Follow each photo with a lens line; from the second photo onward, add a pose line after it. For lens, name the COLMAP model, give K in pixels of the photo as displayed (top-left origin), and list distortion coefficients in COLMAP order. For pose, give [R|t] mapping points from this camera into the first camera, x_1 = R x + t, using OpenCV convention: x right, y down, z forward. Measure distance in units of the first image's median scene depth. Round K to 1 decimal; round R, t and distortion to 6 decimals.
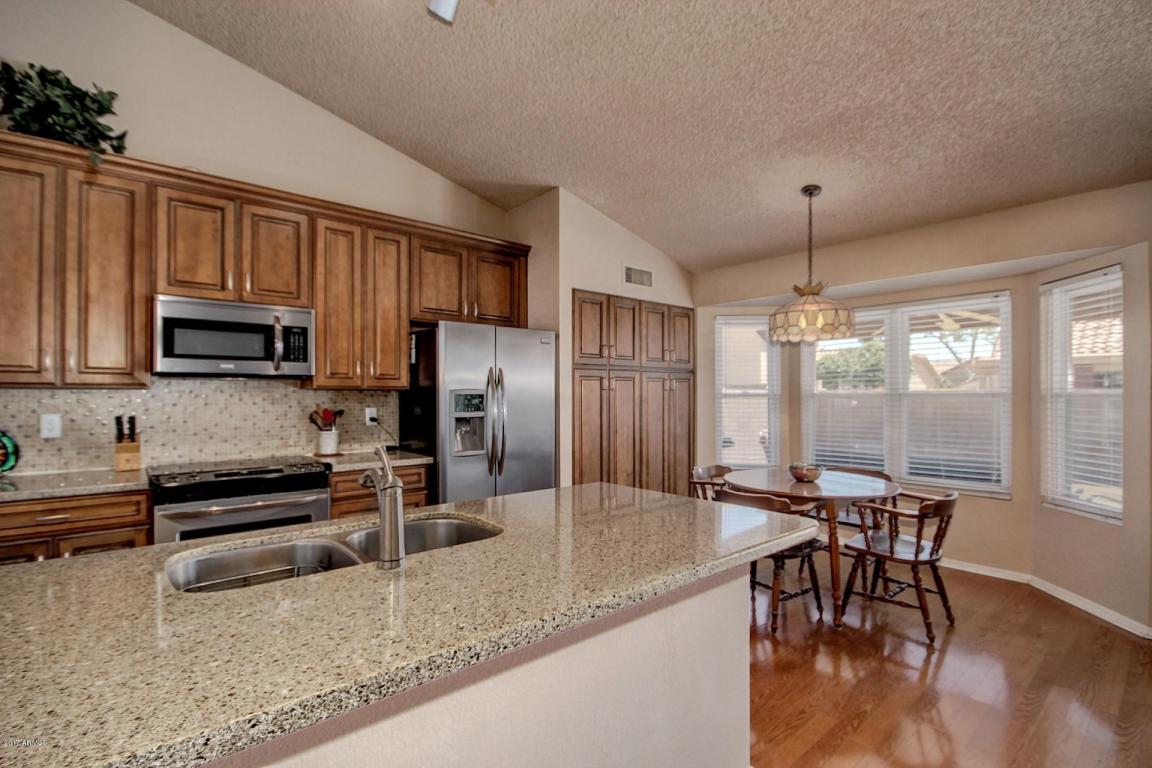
lens RADIAL K [[534.0, 0, 580.5], [0, 534.0, 393.0], [0, 0, 1]] dist [-0.000451, -0.002699]
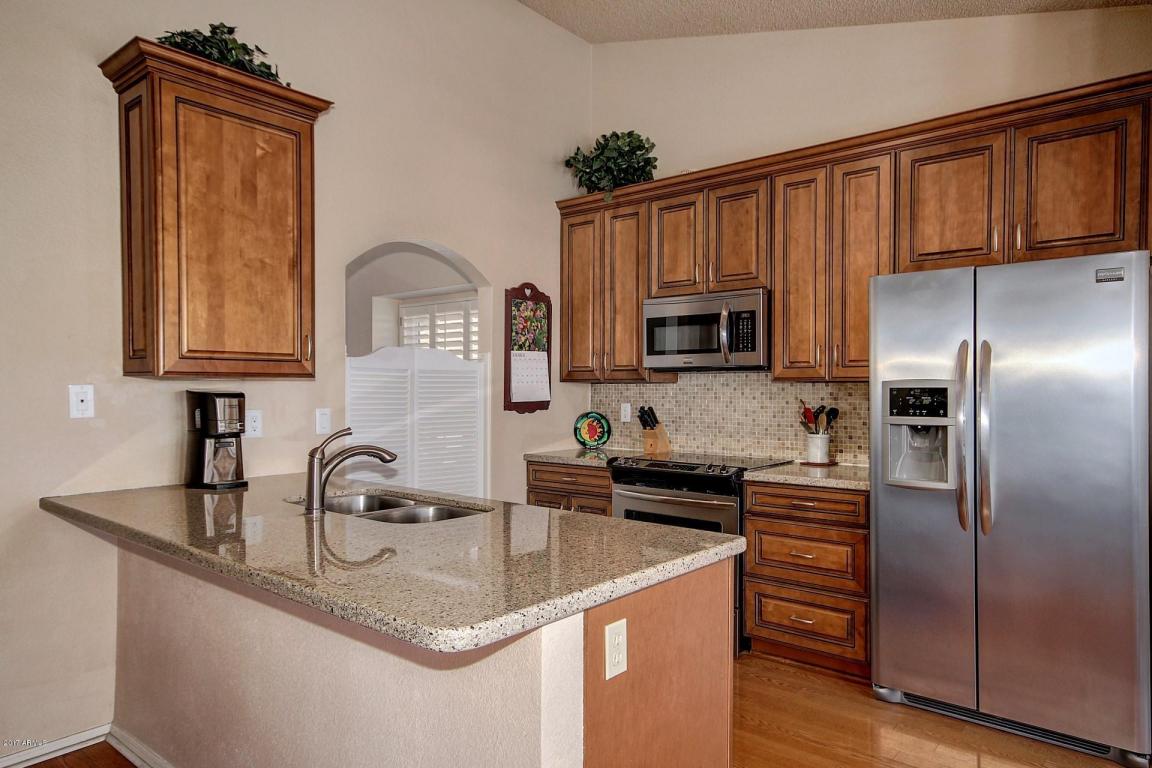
lens RADIAL K [[732.8, 0, 584.9], [0, 732.8, 391.7], [0, 0, 1]] dist [0.000339, 0.017069]
pose [[0.167096, 0.006131, -0.985922, 0.551625], [0.003149, 0.999972, 0.006752, -0.000382], [0.985936, -0.004233, 0.167072, 0.477886]]
